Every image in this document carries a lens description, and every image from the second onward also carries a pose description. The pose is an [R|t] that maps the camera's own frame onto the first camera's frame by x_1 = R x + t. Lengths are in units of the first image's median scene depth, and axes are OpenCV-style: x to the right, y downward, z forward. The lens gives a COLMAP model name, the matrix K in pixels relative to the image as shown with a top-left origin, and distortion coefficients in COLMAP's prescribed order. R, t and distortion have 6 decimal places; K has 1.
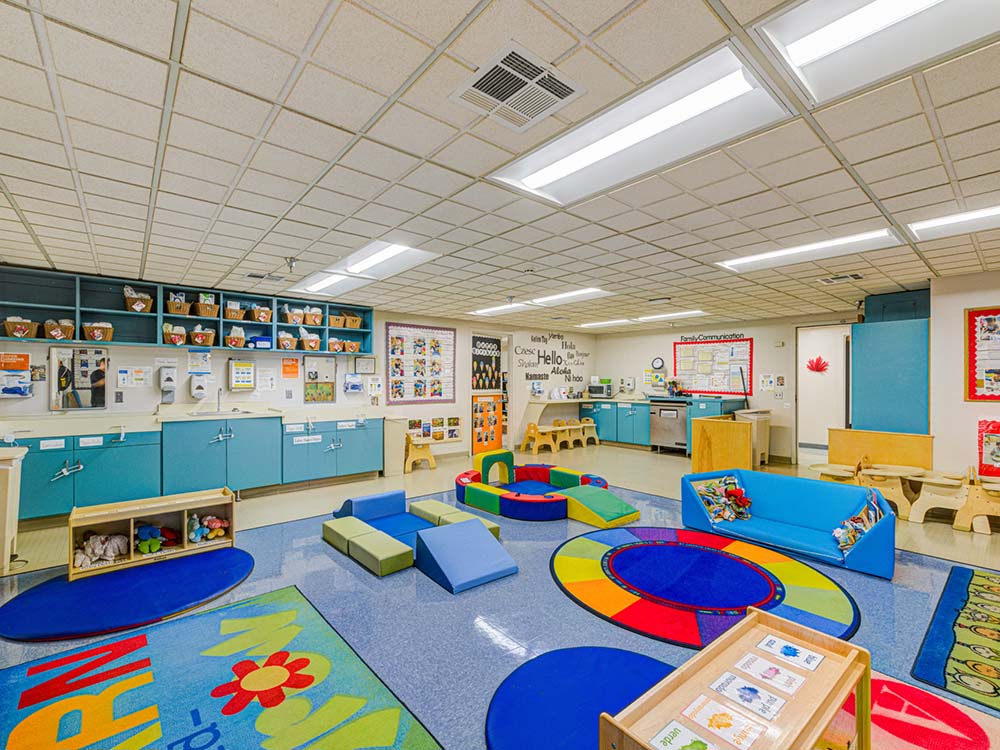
lens RADIAL K [[442.2, 0, 498.8], [0, 442.2, 379.1], [0, 0, 1]] dist [0.008196, -0.000048]
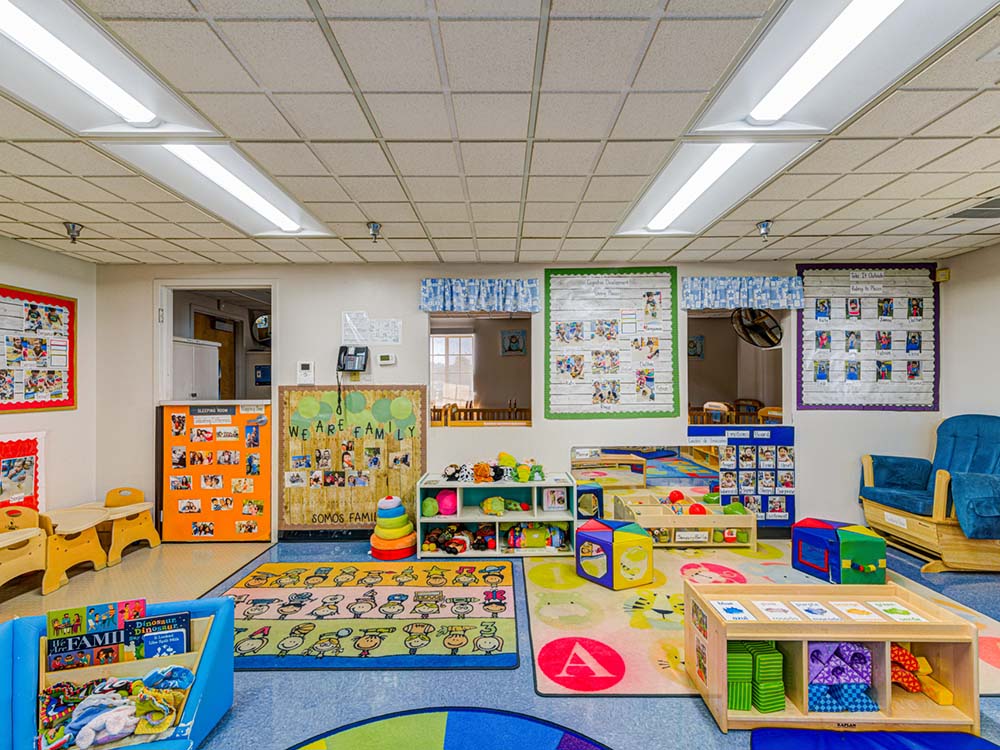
lens RADIAL K [[442.2, 0, 500.6], [0, 442.2, 378.4], [0, 0, 1]] dist [0.008196, -0.000048]
pose [[-0.764102, 0.000457, 0.645095, 0.257286], [-0.000300, 0.999999, -0.001065, -0.014462], [-0.645095, -0.001007, -0.764102, 1.681547]]
